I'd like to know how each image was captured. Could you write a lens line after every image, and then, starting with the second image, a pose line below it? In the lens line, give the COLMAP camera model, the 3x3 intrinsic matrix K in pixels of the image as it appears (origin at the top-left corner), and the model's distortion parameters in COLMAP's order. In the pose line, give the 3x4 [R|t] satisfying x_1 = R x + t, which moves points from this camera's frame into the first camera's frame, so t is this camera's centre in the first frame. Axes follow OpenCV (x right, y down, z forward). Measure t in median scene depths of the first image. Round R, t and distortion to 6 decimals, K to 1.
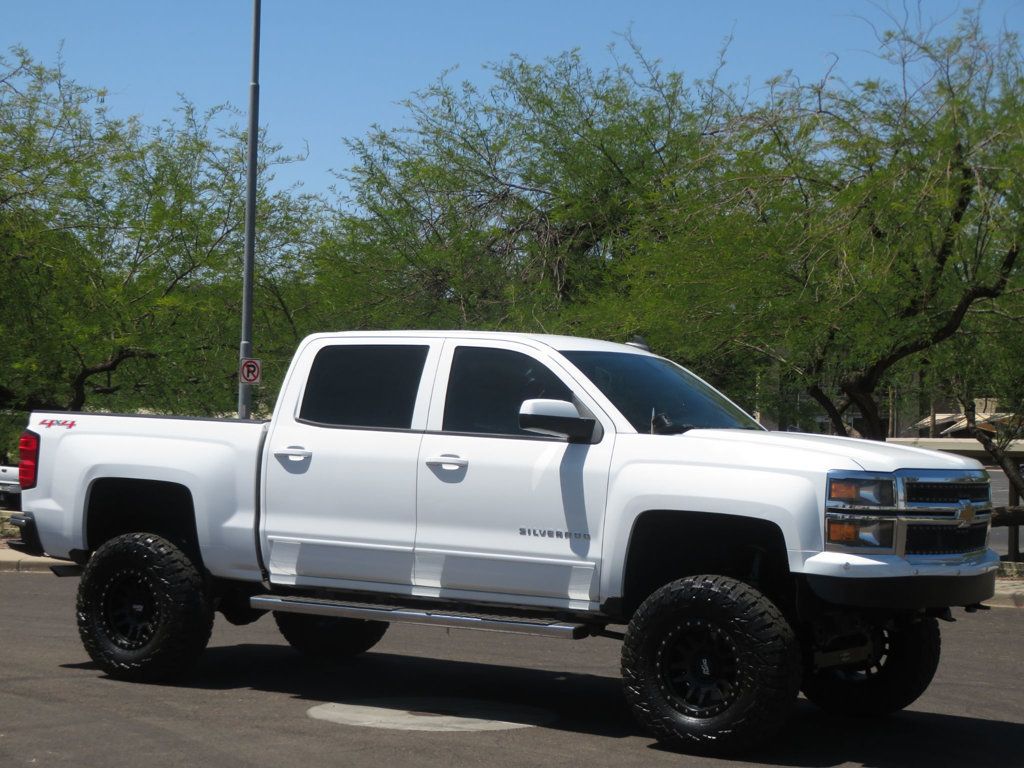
lens RADIAL K [[1915.1, 0, 512.0], [0, 1915.1, 384.0], [0, 0, 1]] dist [-0.097748, -0.171247]
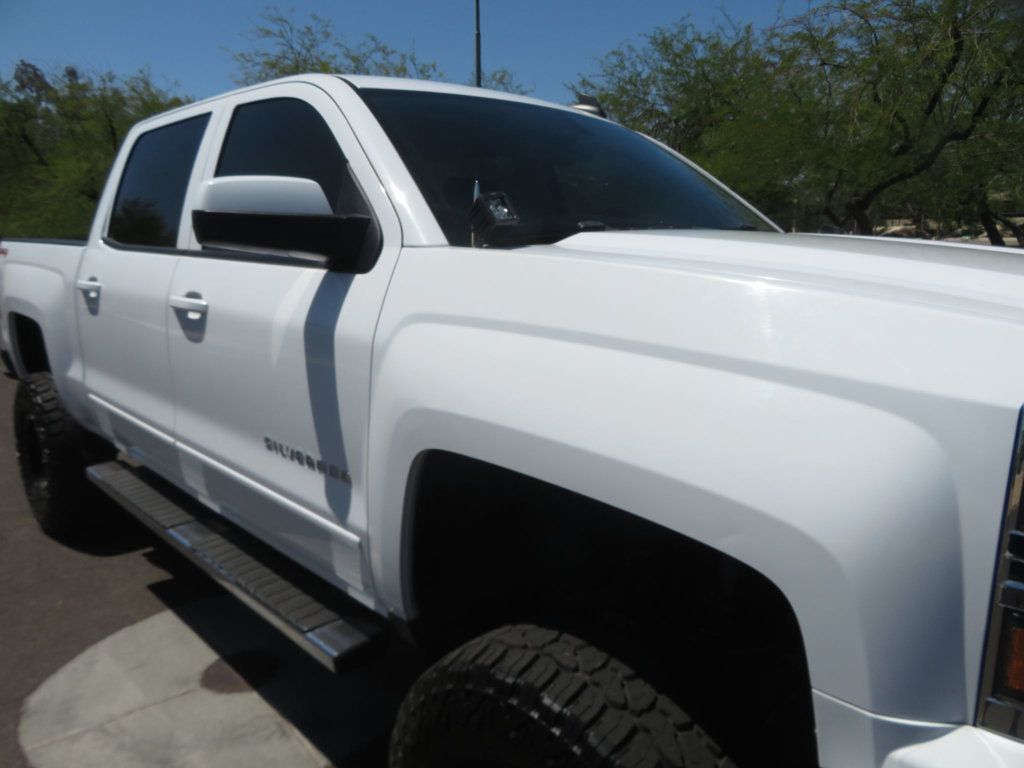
lens RADIAL K [[724.6, 0, 512.0], [0, 724.6, 384.0], [0, 0, 1]] dist [-0.027807, -0.000482]
pose [[0.971206, 0.018236, -0.237541, 0.098195], [0.033834, 0.976403, 0.213290, 0.018188], [0.235825, -0.215186, 0.947672, 0.703071]]
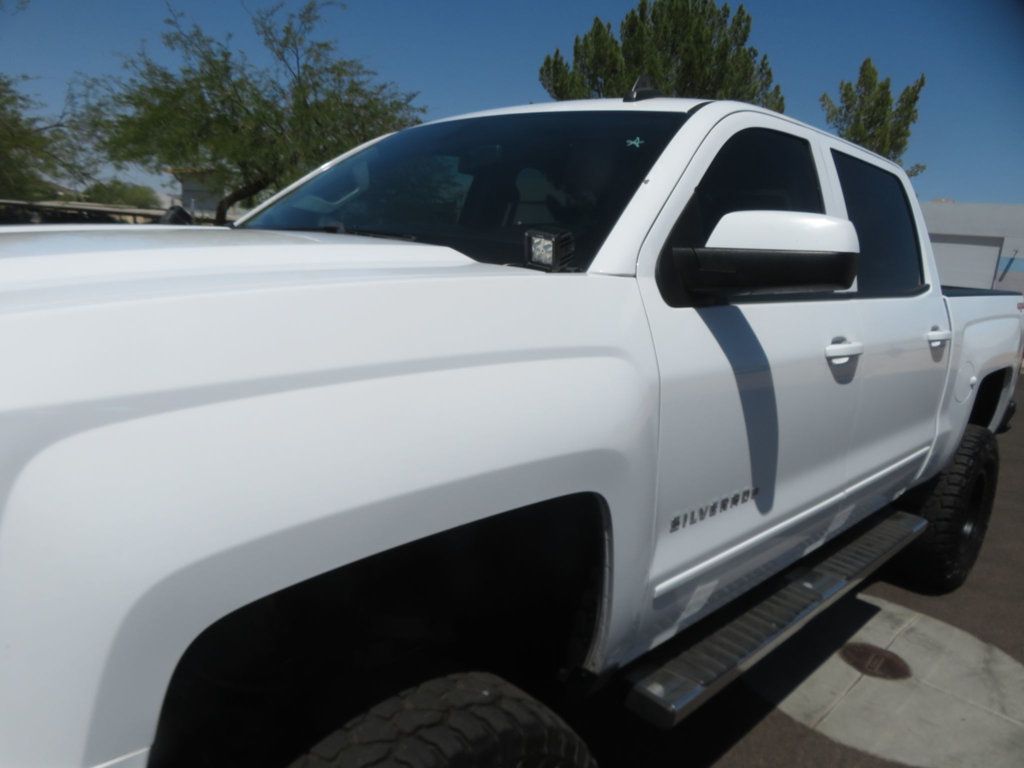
lens RADIAL K [[735.4, 0, 510.3], [0, 735.4, 389.6], [0, 0, 1]] dist [-0.024255, 0.016828]
pose [[0.156131, -0.212750, 0.964552, -0.295501], [-0.093305, 0.968984, 0.228831, 0.009885], [-0.983320, -0.125725, 0.131438, 0.980080]]
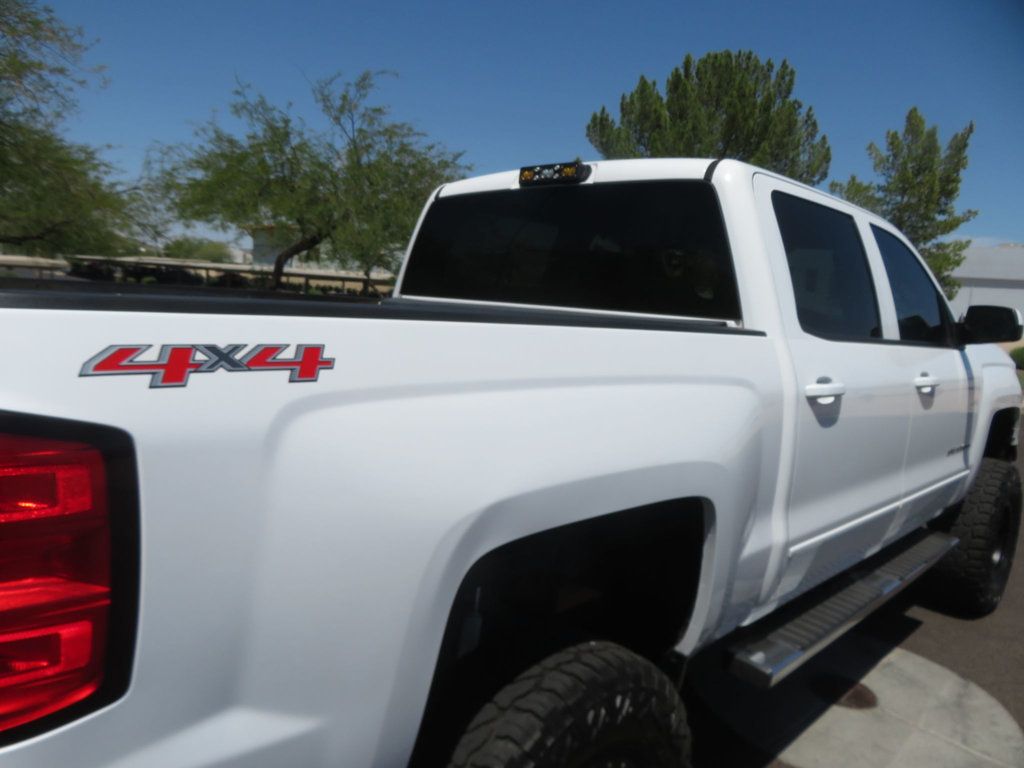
lens RADIAL K [[735.4, 0, 510.3], [0, 735.4, 389.6], [0, 0, 1]] dist [-0.024255, 0.016828]
pose [[0.234048, -0.147761, 0.960931, -0.314406], [-0.082594, 0.981788, 0.171085, 0.006955], [-0.968710, -0.119409, 0.217581, 0.947108]]
